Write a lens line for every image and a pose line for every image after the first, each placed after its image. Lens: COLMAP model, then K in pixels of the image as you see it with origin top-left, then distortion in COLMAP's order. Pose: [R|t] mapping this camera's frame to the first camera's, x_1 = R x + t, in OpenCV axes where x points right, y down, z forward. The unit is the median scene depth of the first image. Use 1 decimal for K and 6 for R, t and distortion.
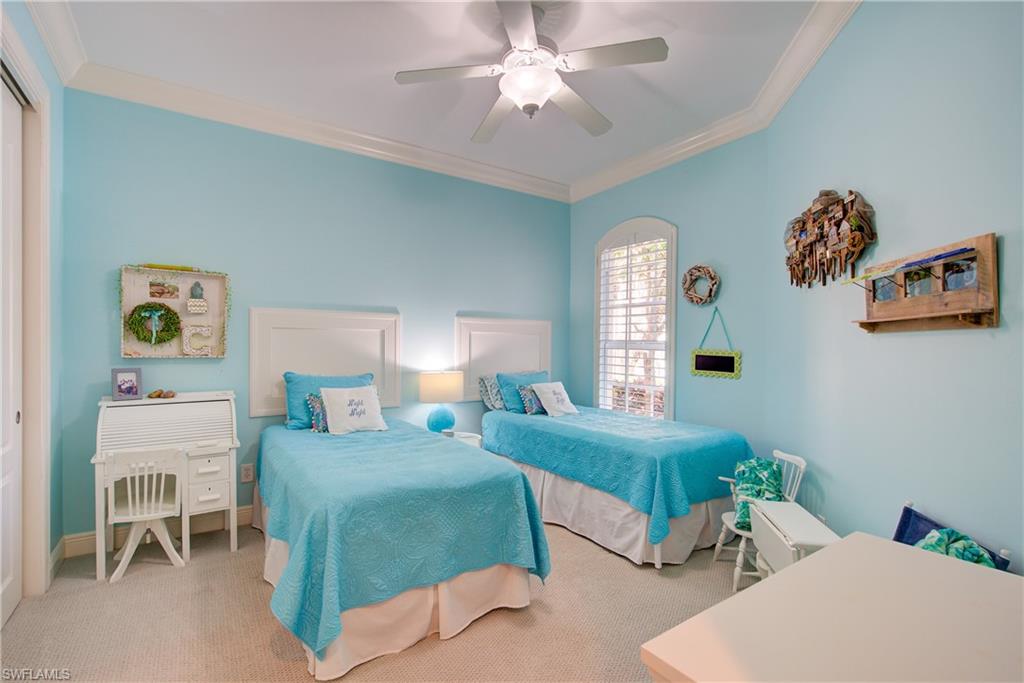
lens RADIAL K [[474.3, 0, 506.2], [0, 474.3, 344.9], [0, 0, 1]] dist [0.004814, -0.001372]
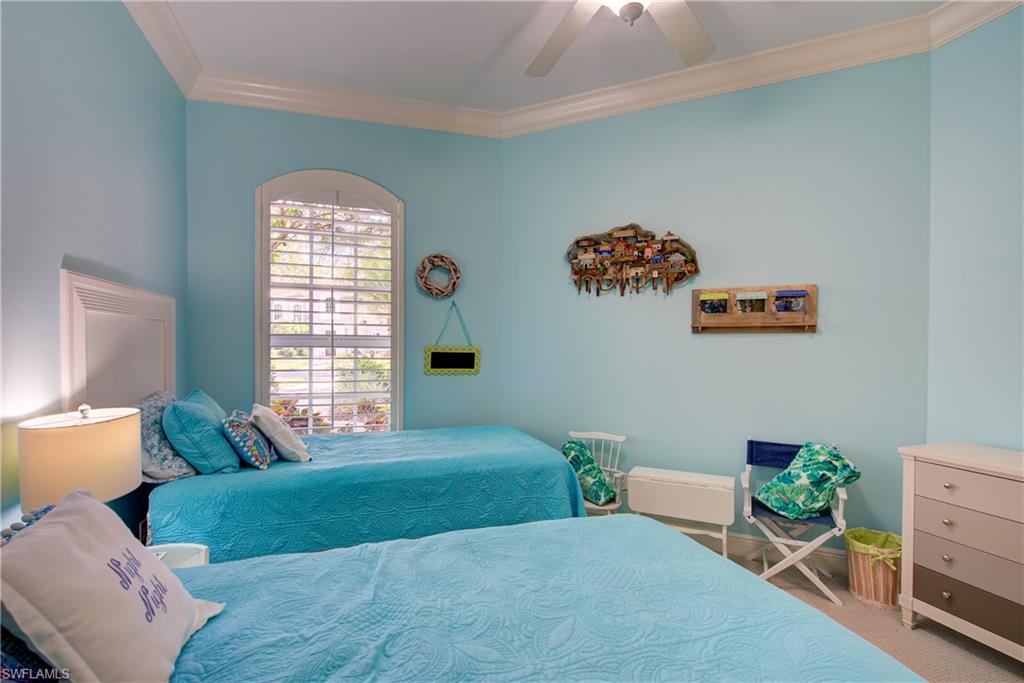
lens RADIAL K [[474.3, 0, 507.8], [0, 474.3, 342.3], [0, 0, 1]] dist [0.004814, -0.001372]
pose [[0.249647, -0.005087, 0.968323, -0.440064], [-0.000757, 0.999985, 0.005449, -0.002744], [-0.968337, -0.002093, 0.249640, 0.631446]]
